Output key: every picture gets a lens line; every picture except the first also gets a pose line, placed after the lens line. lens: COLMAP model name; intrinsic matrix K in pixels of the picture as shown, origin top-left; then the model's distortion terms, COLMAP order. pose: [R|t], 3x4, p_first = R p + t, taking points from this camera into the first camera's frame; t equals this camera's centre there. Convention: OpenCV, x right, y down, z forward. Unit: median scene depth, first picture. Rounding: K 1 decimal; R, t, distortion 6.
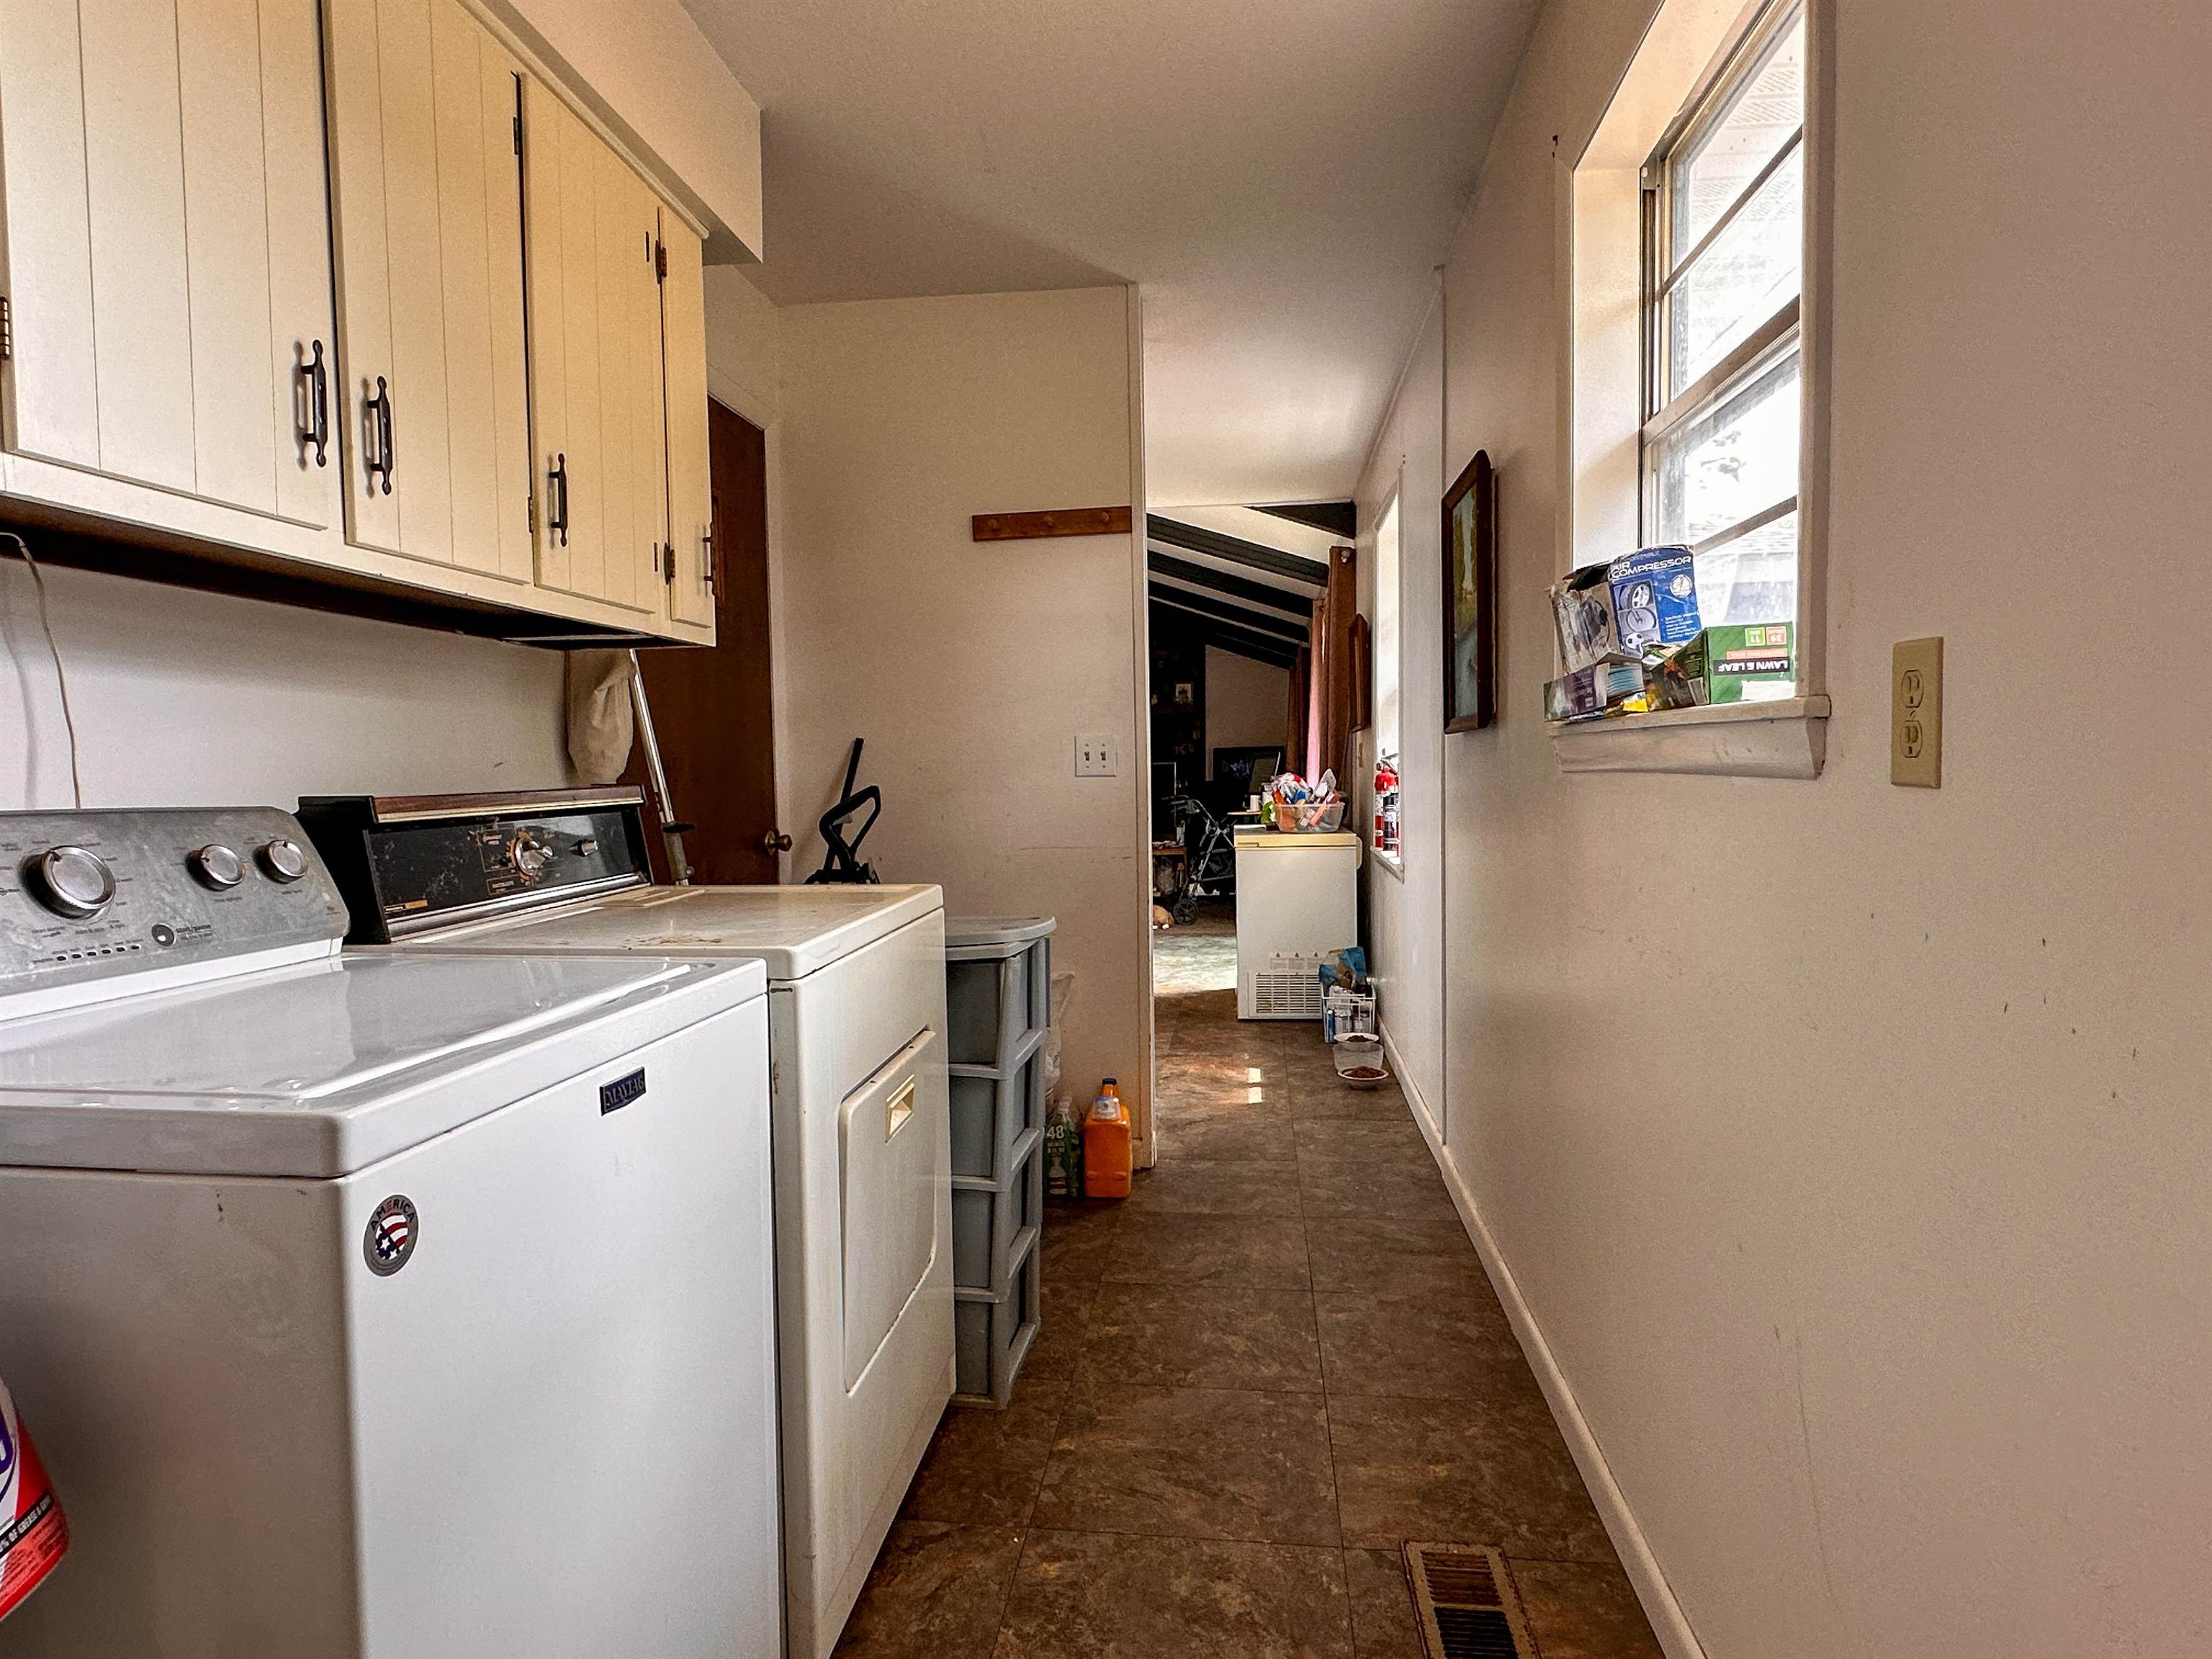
lens RADIAL K [[1359.7, 0, 1104.1], [0, 1359.7, 830.2], [0, 0, 1]] dist [-0.000351, 0.000172]
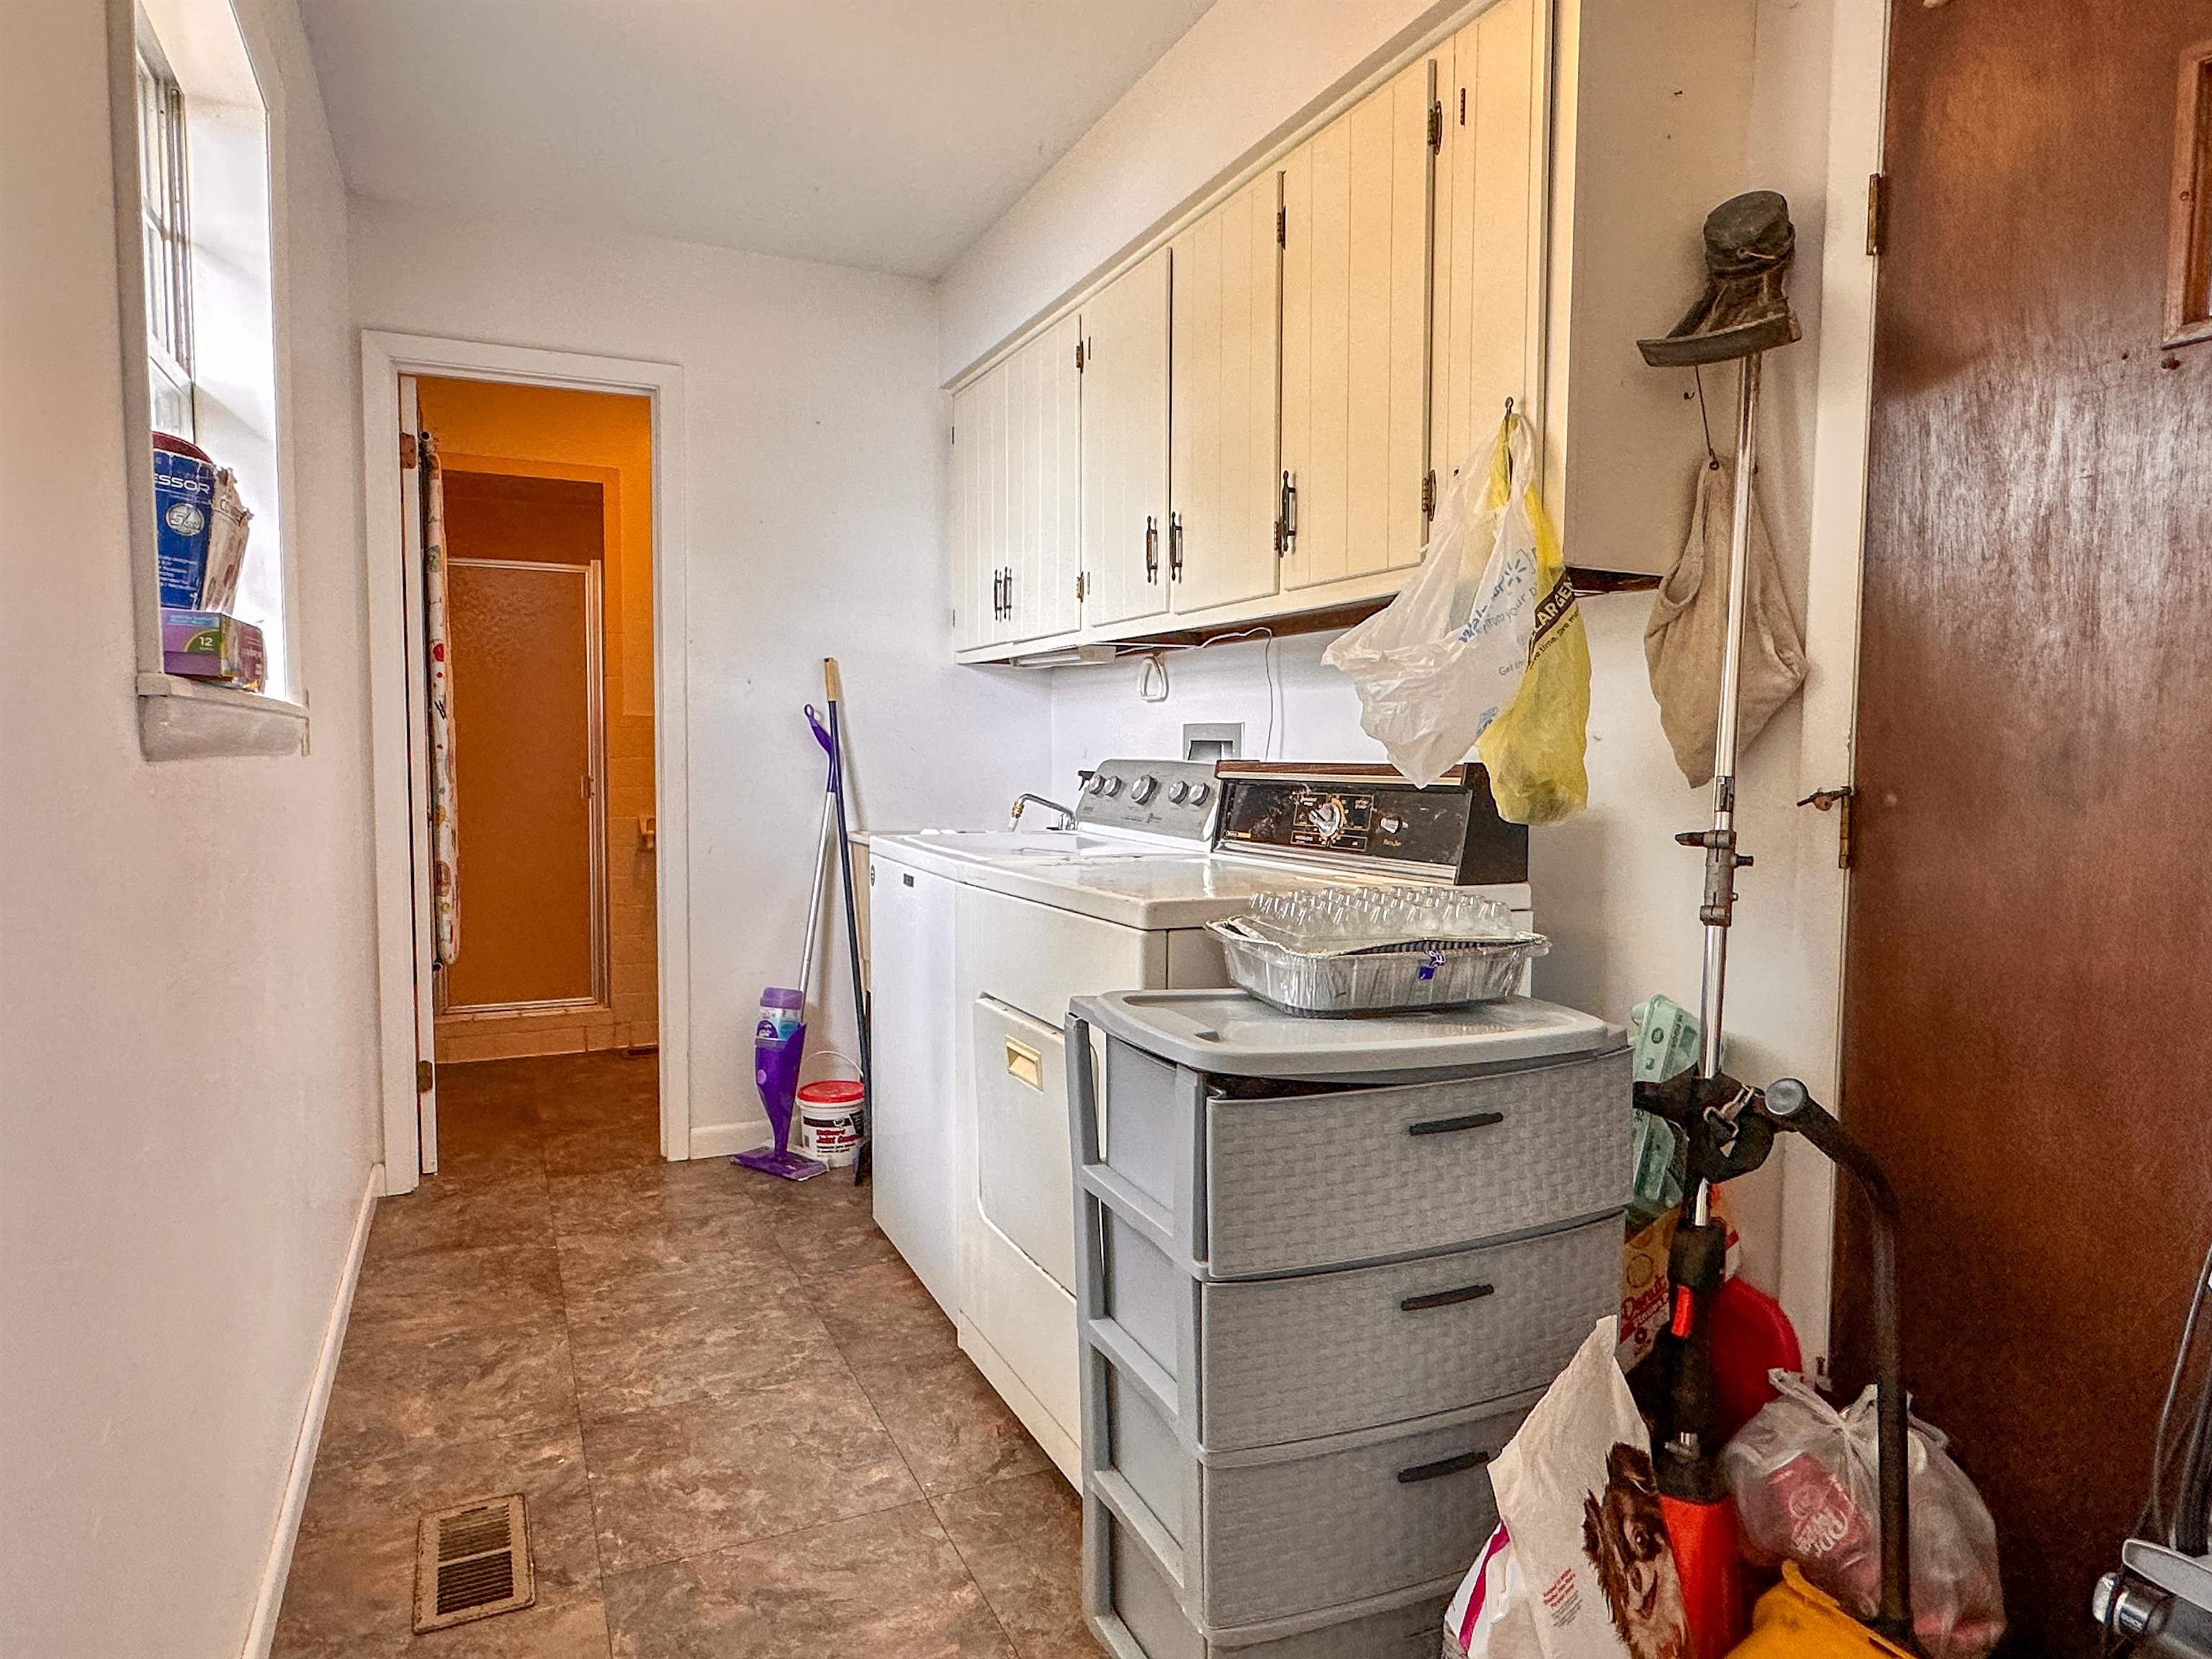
lens RADIAL K [[1359.7, 0, 1103.8], [0, 1359.7, 832.2], [0, 0, 1]] dist [-0.000351, 0.000172]
pose [[-0.861186, 0.042047, -0.506547, 0.335875], [-0.019015, 0.993210, 0.114771, -0.103050], [0.507934, 0.108471, -0.854539, 1.950951]]
